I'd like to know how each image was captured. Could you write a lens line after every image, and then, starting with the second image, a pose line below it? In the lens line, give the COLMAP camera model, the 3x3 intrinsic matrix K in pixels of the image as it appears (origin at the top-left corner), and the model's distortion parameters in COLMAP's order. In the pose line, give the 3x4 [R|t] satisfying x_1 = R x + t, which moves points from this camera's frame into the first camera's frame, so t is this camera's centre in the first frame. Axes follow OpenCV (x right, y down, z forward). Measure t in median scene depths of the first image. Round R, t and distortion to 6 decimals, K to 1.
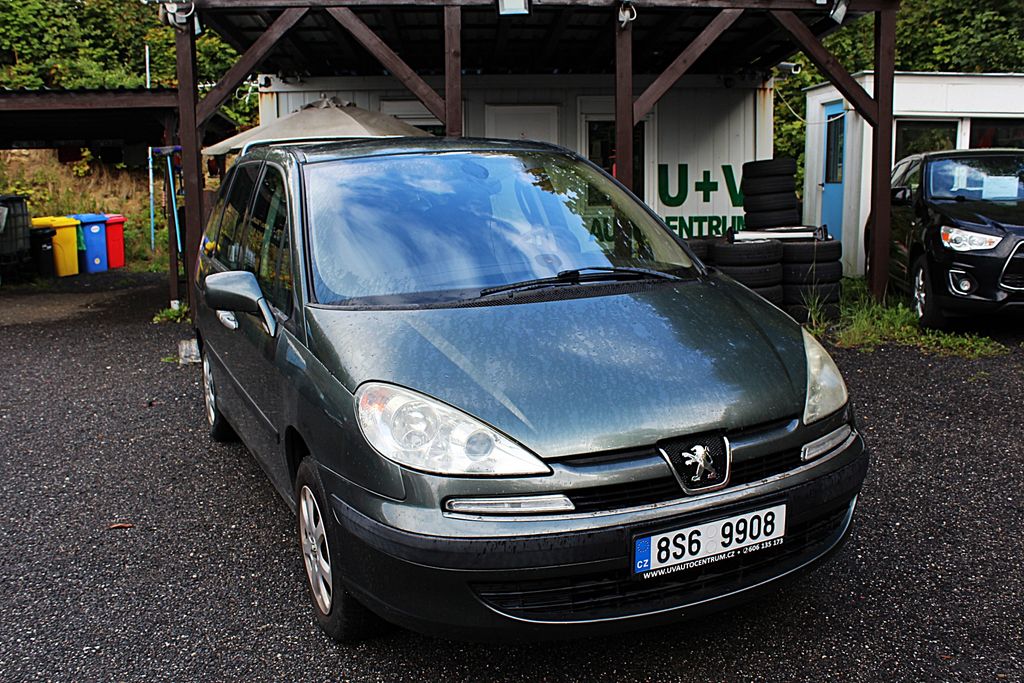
lens RADIAL K [[952.5, 0, 512.0], [0, 952.5, 341.5], [0, 0, 1]] dist [-0.144933, 0.136766]
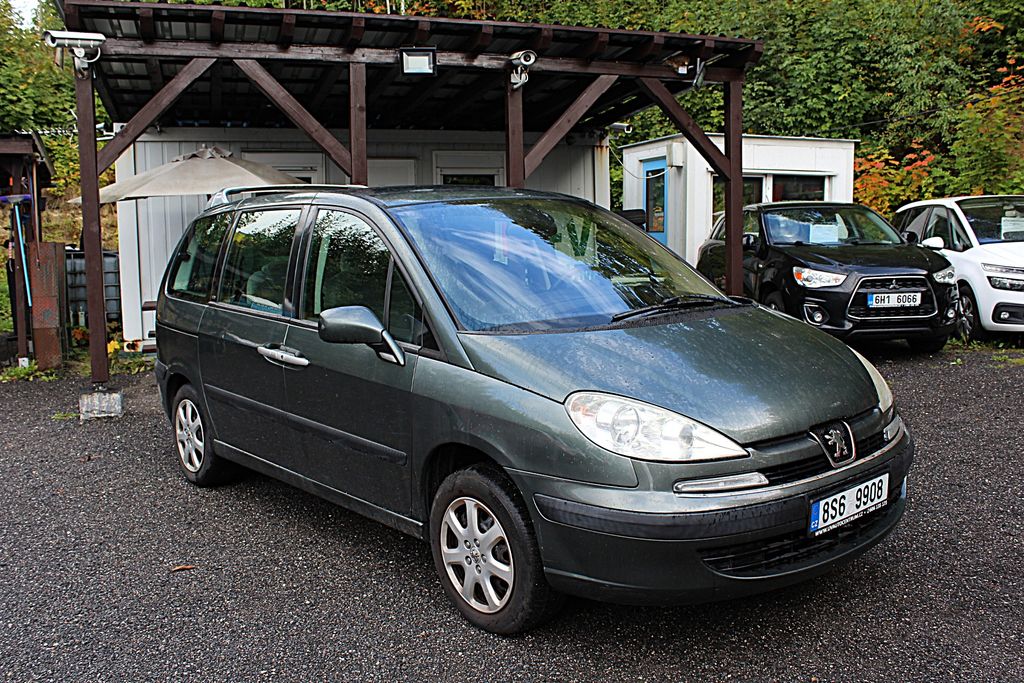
lens RADIAL K [[952.5, 0, 512.0], [0, 952.5, 341.5], [0, 0, 1]] dist [-0.144933, 0.136766]
pose [[0.965691, -0.029042, 0.258066, -0.190050], [0.043611, 0.997751, -0.050910, 0.013349], [-0.256007, 0.060418, 0.964785, -0.037439]]
